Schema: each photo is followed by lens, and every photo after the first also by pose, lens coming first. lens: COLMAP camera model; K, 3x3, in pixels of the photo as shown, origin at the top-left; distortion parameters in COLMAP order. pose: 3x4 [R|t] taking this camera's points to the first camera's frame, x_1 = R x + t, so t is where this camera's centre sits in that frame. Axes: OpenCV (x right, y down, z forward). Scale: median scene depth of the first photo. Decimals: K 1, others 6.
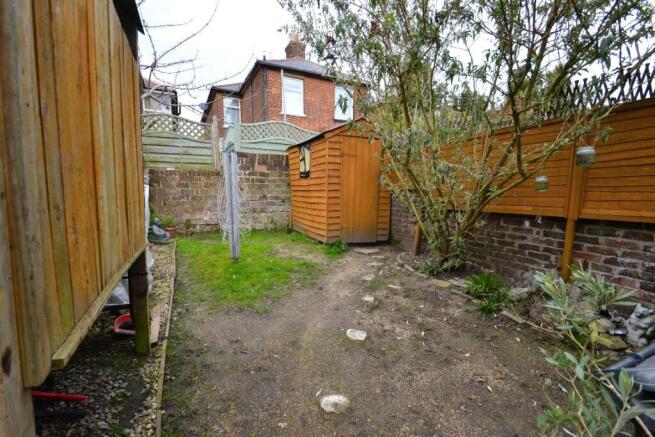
lens RADIAL K [[290.7, 0, 321.1], [0, 290.7, 230.0], [0, 0, 1]] dist [0.020729, -0.022591]
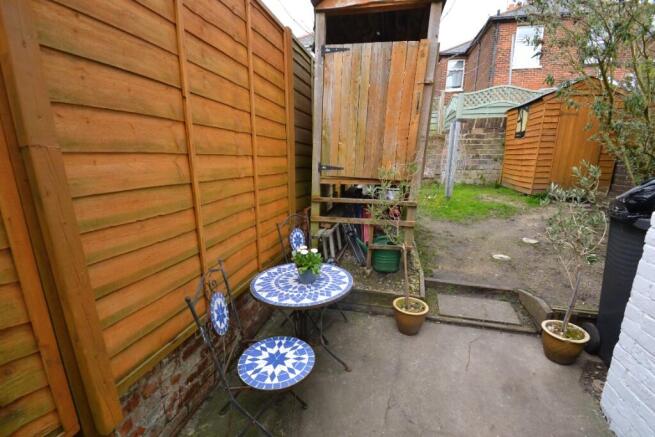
lens RADIAL K [[290.7, 0, 321.1], [0, 290.7, 230.0], [0, 0, 1]] dist [0.020729, -0.022591]
pose [[0.781490, 0.143715, -0.607140, 0.080693], [-0.074009, 0.987592, 0.138509, 0.073631], [0.619513, -0.063310, 0.782430, -0.378092]]
